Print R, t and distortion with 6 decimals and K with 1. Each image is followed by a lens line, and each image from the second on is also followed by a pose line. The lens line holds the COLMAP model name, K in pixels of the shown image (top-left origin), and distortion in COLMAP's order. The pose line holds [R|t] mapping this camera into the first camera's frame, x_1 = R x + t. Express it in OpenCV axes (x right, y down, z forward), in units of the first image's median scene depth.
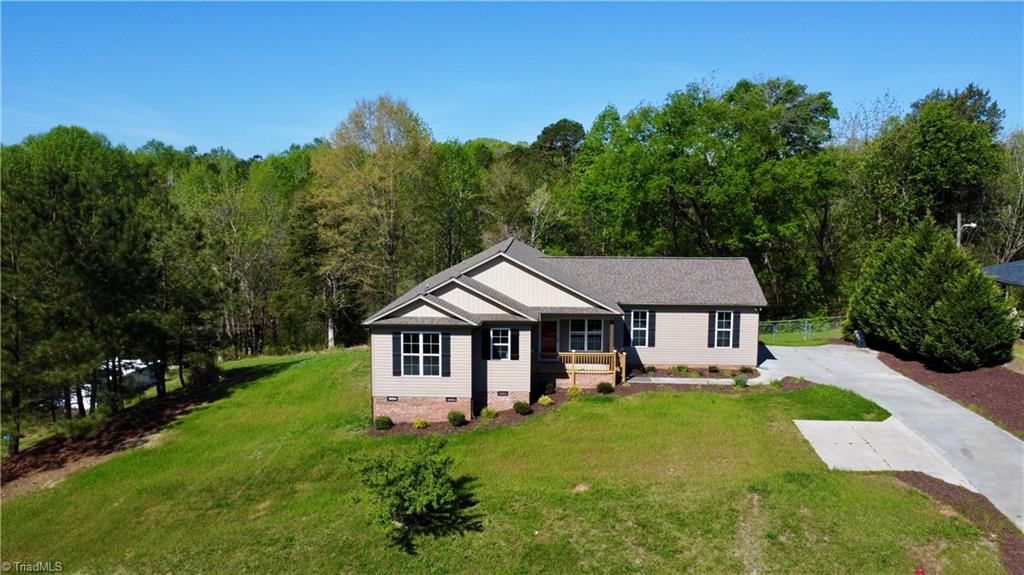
lens RADIAL K [[769.9, 0, 512.0], [0, 769.9, 287.5], [0, 0, 1]] dist [0.000112, -0.004402]
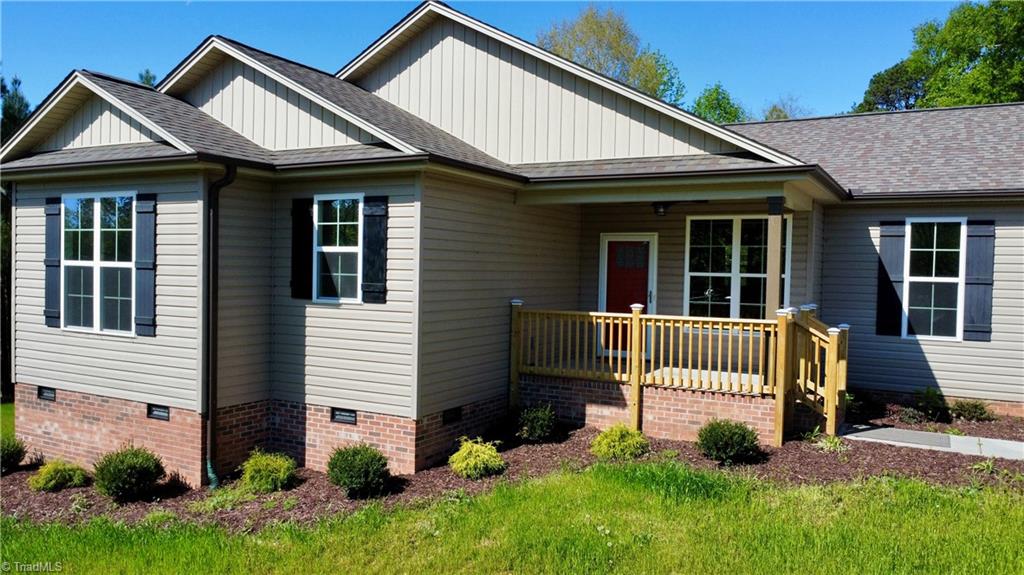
lens RADIAL K [[769.9, 0, 512.0], [0, 769.9, 287.5], [0, 0, 1]] dist [0.000112, -0.004402]
pose [[0.890213, 0.025132, -0.454851, 0.183034], [-0.064336, 0.995405, -0.070916, 0.105581], [0.450979, 0.092393, 0.887740, 0.763222]]
